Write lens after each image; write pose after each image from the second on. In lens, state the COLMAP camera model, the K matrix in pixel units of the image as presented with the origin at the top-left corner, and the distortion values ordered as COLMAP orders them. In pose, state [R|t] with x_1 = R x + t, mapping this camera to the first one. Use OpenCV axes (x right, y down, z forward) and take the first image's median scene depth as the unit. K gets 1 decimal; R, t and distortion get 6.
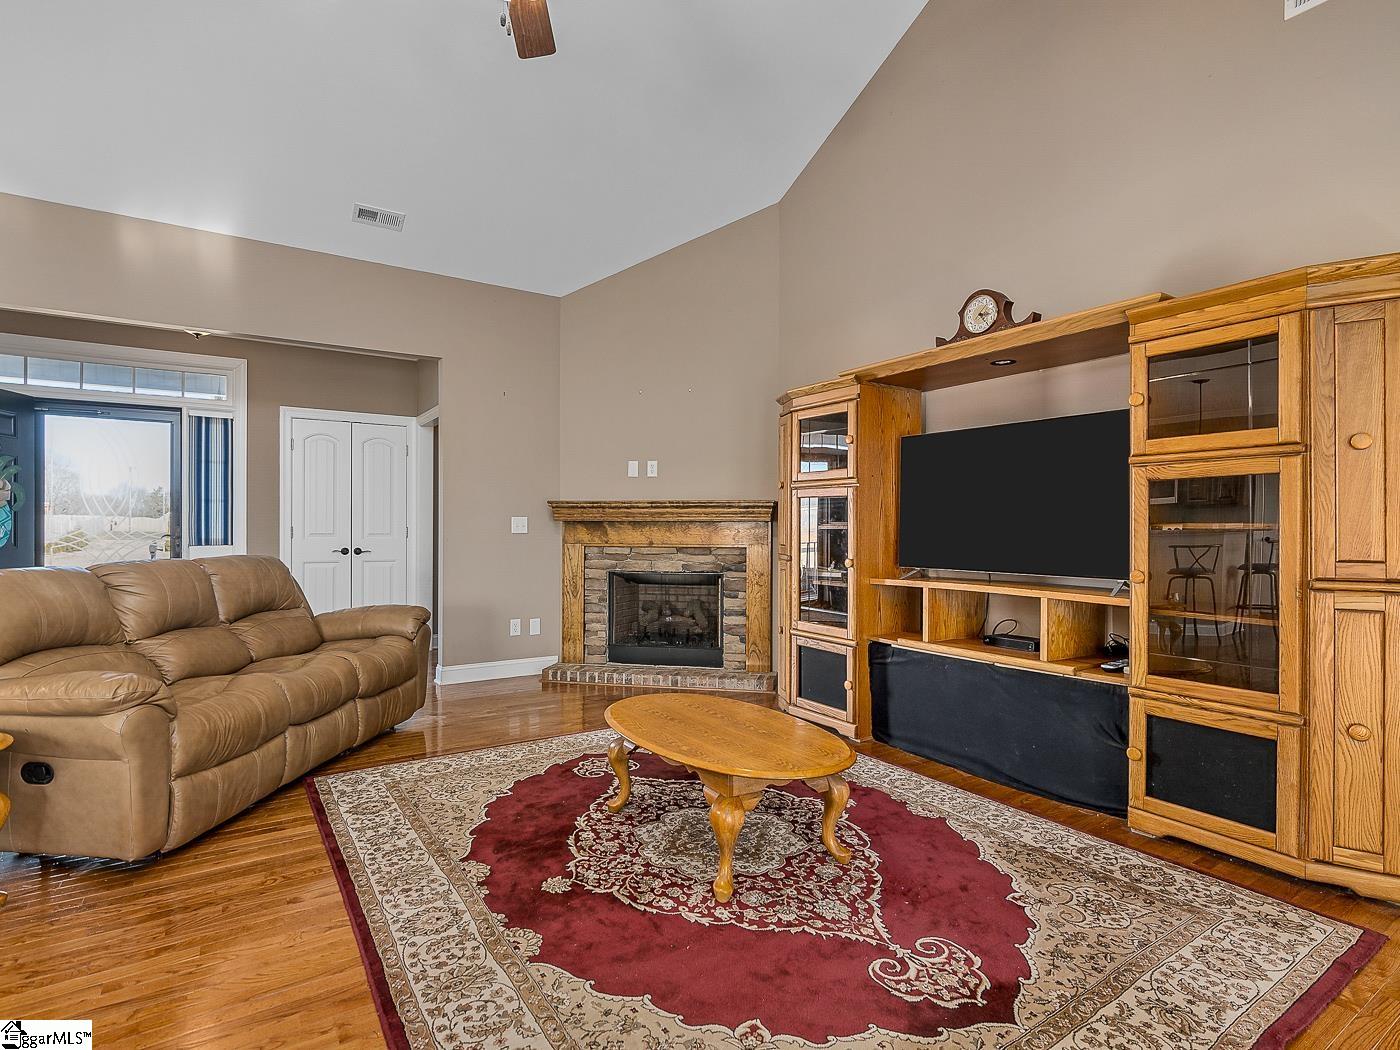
lens RADIAL K [[717.2, 0, 687.5], [0, 717.2, 528.0], [0, 0, 1]] dist [0.003041, -0.002683]
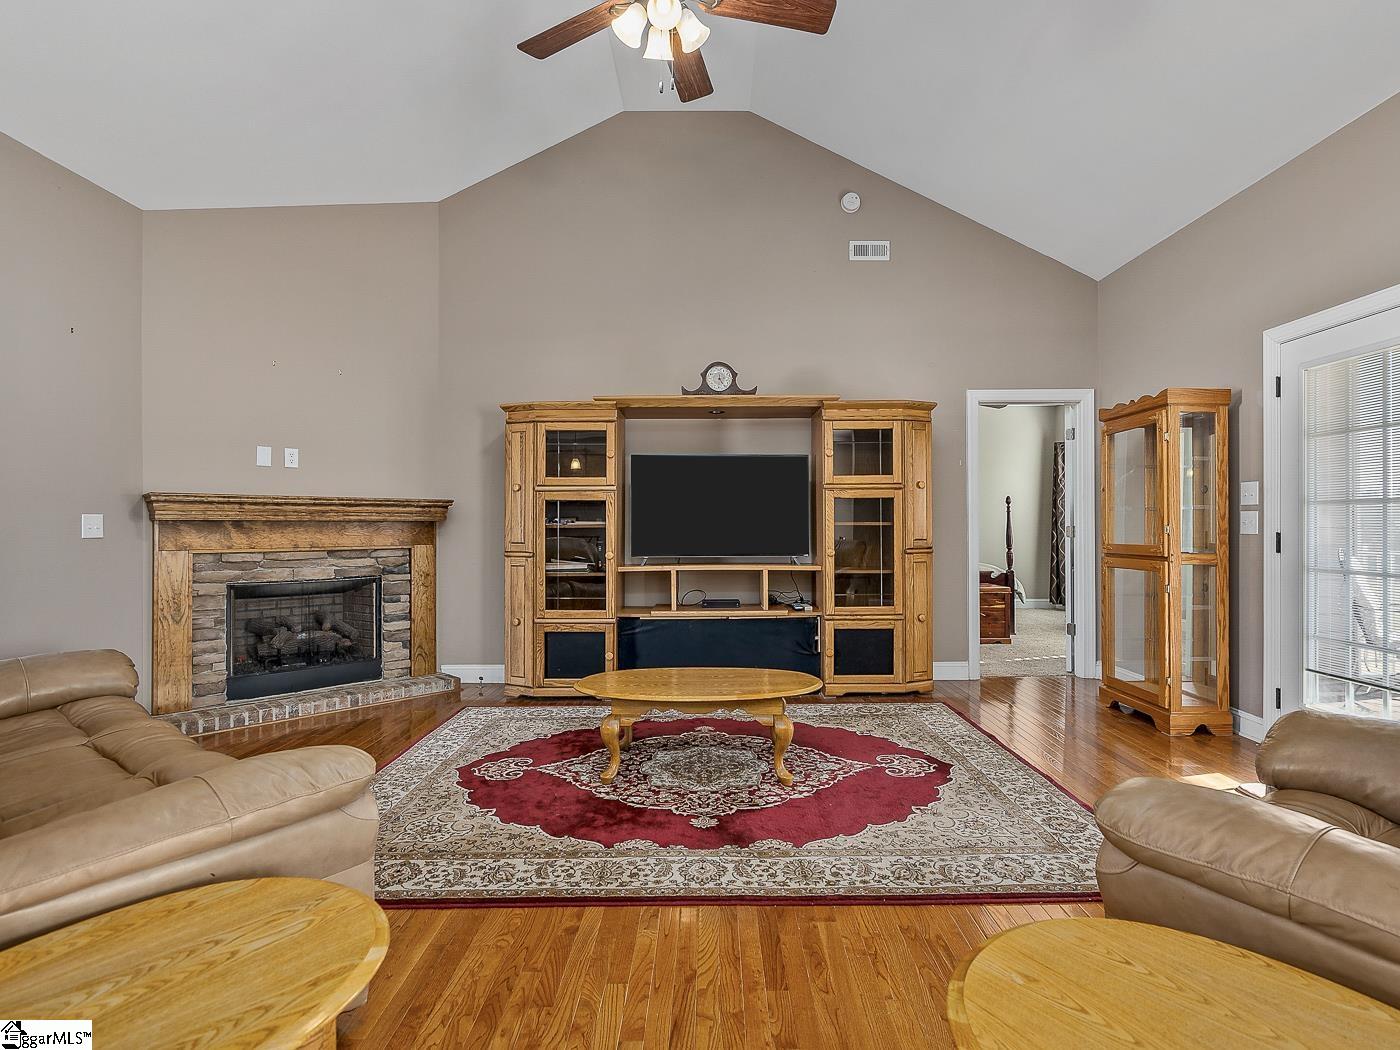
lens RADIAL K [[717.2, 0, 706.4], [0, 717.2, 524.4], [0, 0, 1]] dist [0.003041, -0.002683]
pose [[0.546993, -0.004062, 0.837127, -0.897336], [0.006812, 0.999977, 0.000401, -0.003999], [-0.837109, 0.005483, 0.547008, 0.250644]]
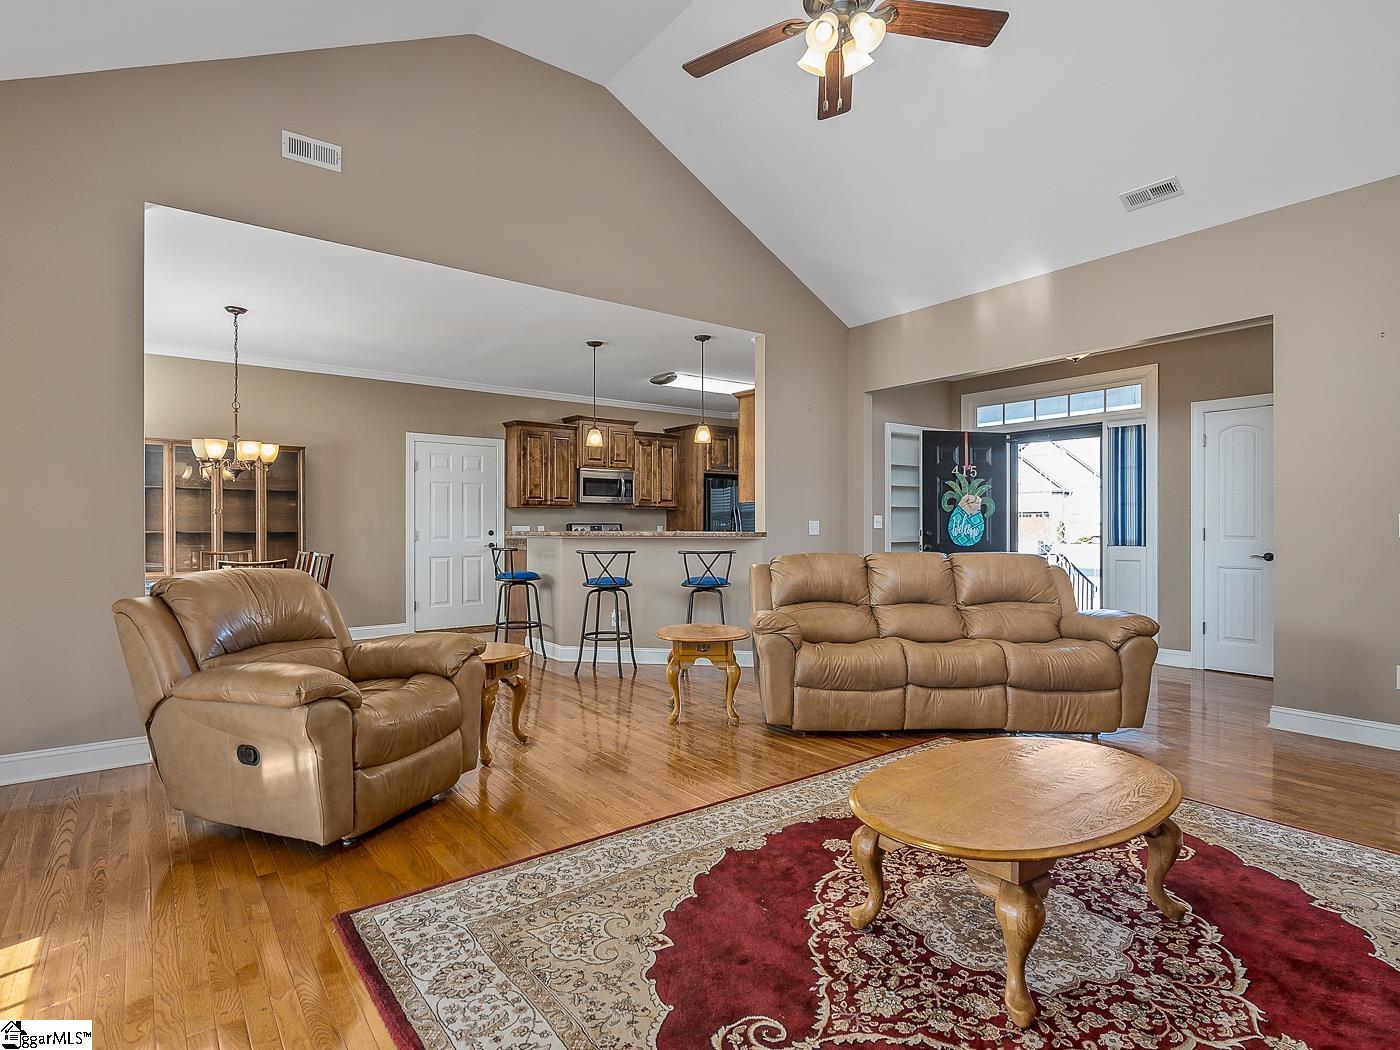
lens RADIAL K [[717.2, 0, 679.6], [0, 717.2, 529.9], [0, 0, 1]] dist [0.003041, -0.002683]
pose [[0.070896, 0.001454, -0.997483, 0.699531], [-0.001300, 0.999998, 0.001365, -0.000351], [0.997483, 0.001200, 0.070897, 0.506164]]
